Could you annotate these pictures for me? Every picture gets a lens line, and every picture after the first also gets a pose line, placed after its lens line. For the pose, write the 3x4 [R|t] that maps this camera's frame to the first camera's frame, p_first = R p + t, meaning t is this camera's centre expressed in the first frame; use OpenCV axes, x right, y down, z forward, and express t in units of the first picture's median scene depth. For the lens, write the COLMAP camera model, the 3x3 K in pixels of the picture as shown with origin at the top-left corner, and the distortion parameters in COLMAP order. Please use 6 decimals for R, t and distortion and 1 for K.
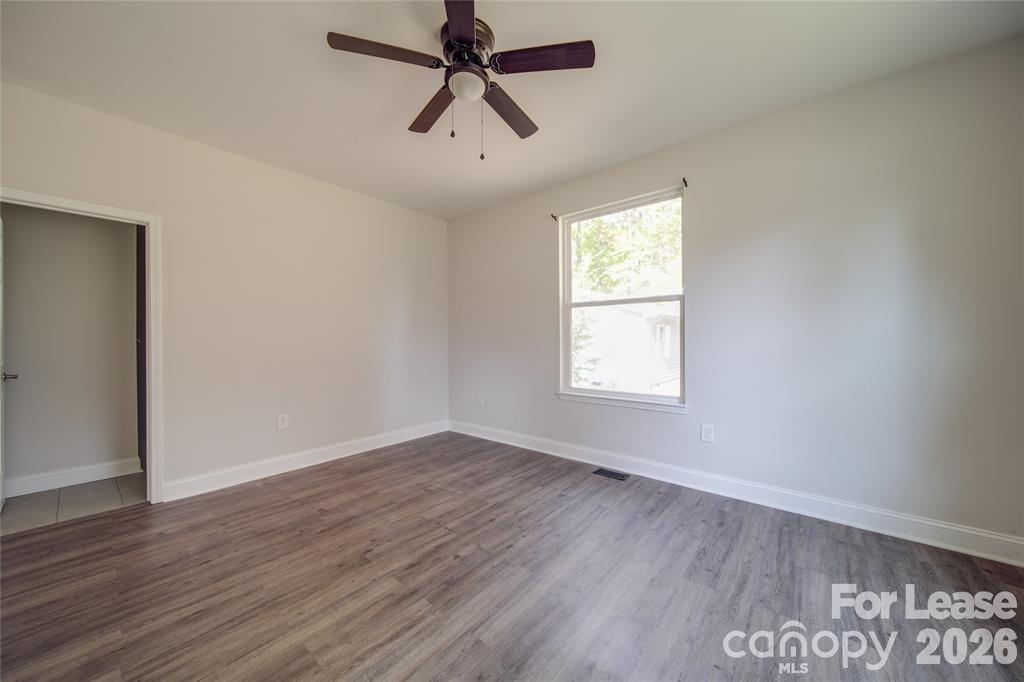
lens RADIAL K [[361.2, 0, 517.0], [0, 361.2, 339.8], [0, 0, 1]] dist [0.000622, -0.001183]
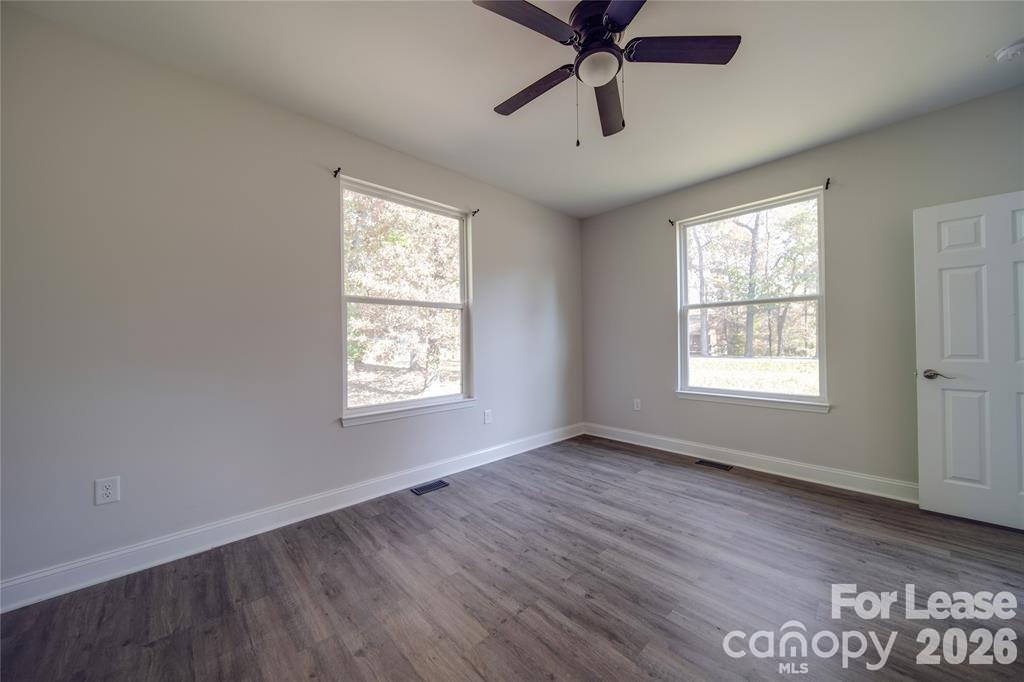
lens RADIAL K [[361.2, 0, 517.0], [0, 361.2, 339.8], [0, 0, 1]] dist [0.000622, -0.001183]
pose [[0.116967, 0.009836, 0.993087, -0.897383], [0.013614, 0.999841, -0.011506, 0.004877], [-0.993042, 0.014865, 0.116815, 0.918179]]
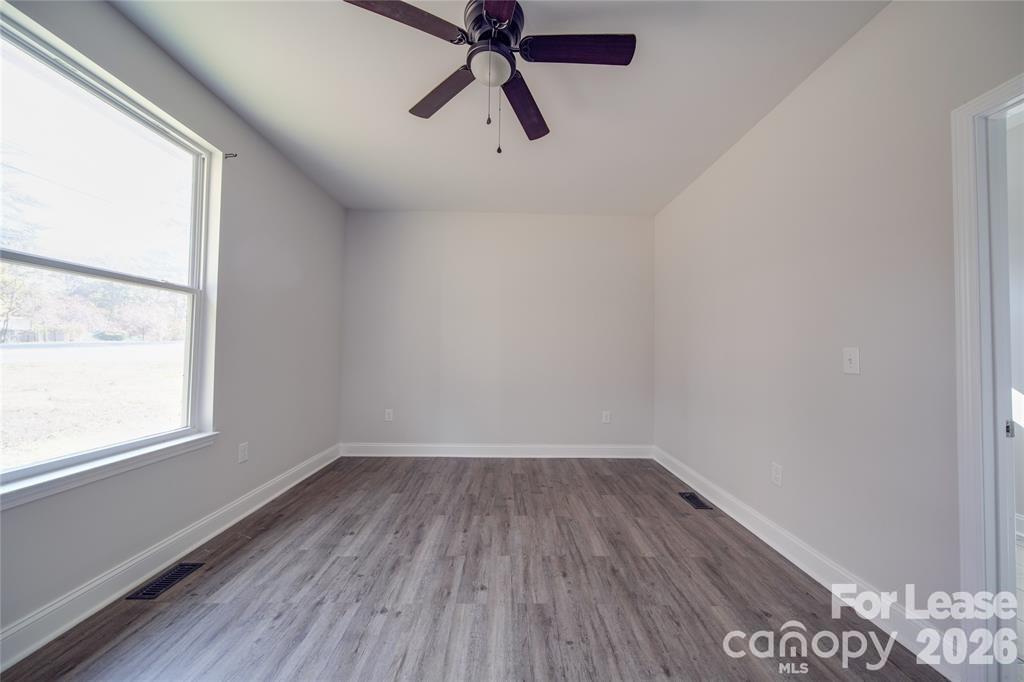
lens RADIAL K [[361.2, 0, 517.0], [0, 361.2, 339.8], [0, 0, 1]] dist [0.000622, -0.001183]
pose [[-0.753499, -0.029123, -0.656803, 0.543040], [-0.015849, 0.999533, -0.026137, -0.008497], [0.657257, -0.009284, -0.753609, 1.282852]]
